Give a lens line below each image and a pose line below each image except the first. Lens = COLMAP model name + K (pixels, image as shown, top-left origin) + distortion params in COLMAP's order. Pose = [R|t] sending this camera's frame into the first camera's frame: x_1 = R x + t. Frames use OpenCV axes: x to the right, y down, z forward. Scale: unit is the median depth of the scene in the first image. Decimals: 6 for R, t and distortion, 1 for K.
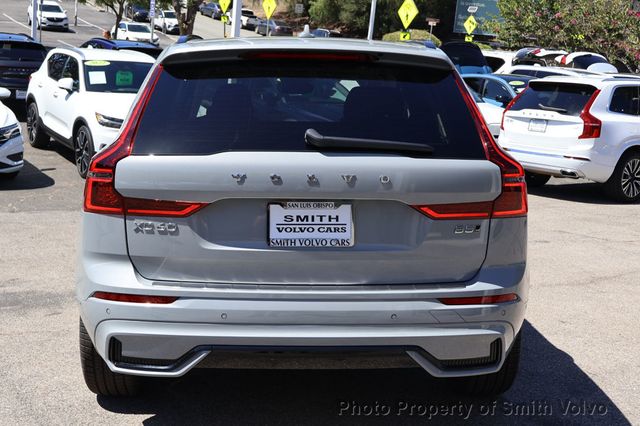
lens RADIAL K [[828.1, 0, 320.0], [0, 828.1, 213.0], [0, 0, 1]] dist [0.030626, 0.061087]
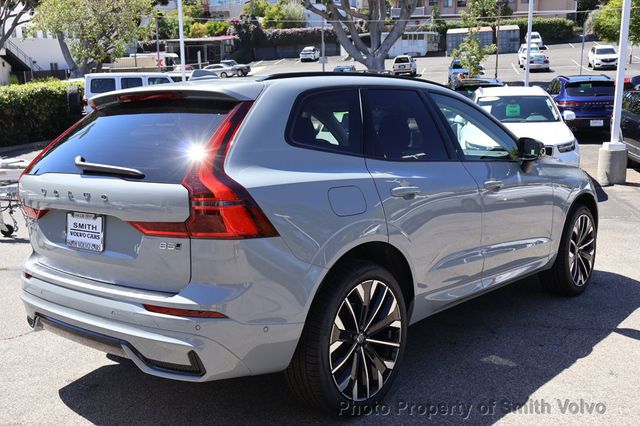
lens RADIAL K [[676.0, 0, 320.0], [0, 676.0, 213.0], [0, 0, 1]] dist [0.000119, -0.014152]
pose [[0.721631, 0.053830, -0.690181, 0.956114], [-0.061735, 0.998004, 0.013290, -0.049655], [0.689519, 0.033018, 0.723514, 0.492463]]
